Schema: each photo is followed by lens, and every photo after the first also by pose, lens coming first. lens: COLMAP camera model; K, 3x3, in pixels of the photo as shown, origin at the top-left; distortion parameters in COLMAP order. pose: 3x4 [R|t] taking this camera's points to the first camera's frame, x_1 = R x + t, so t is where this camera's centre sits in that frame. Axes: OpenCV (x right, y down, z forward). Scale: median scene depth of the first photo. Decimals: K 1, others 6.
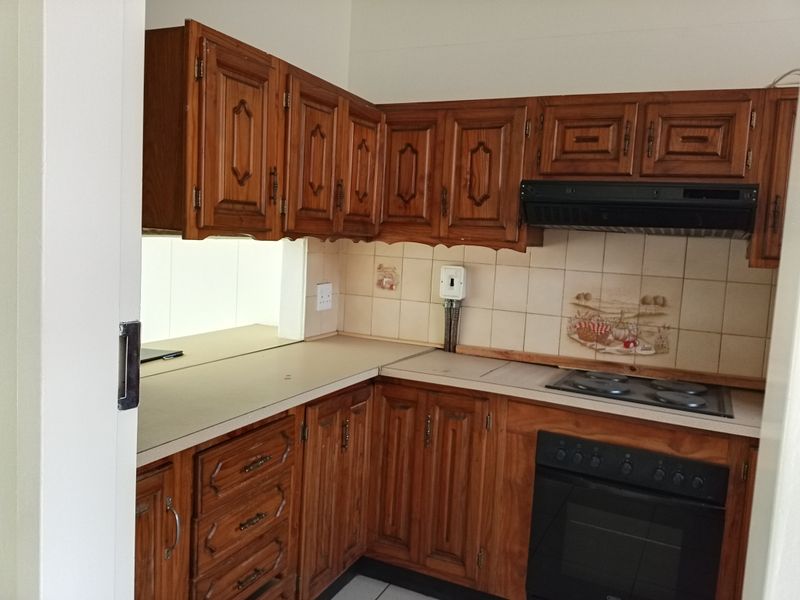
lens RADIAL K [[652.6, 0, 397.6], [0, 652.6, 289.2], [0, 0, 1]] dist [0.073474, -0.154060]
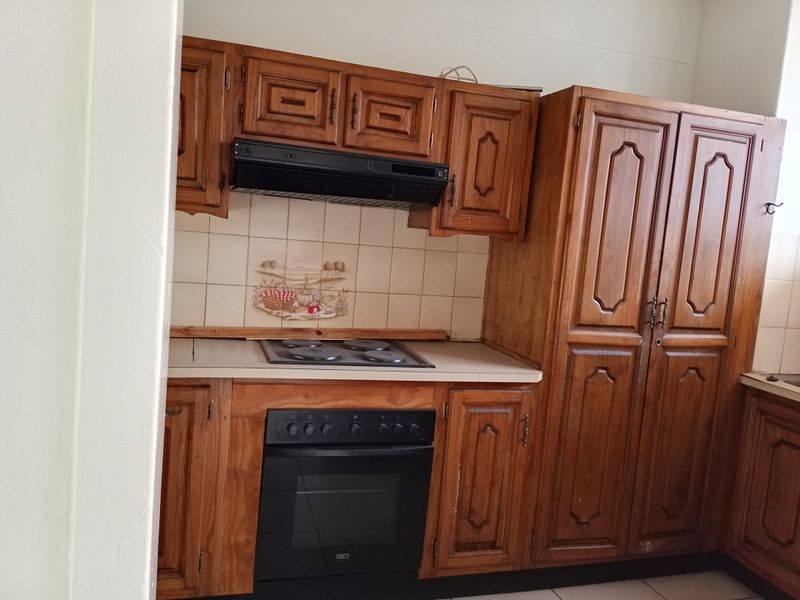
lens RADIAL K [[652.6, 0, 397.6], [0, 652.6, 289.2], [0, 0, 1]] dist [0.073474, -0.154060]
pose [[0.722954, -0.061042, 0.688194, -0.275126], [0.011910, 0.997042, 0.075925, -0.025563], [-0.690793, -0.046694, 0.721543, 0.189057]]
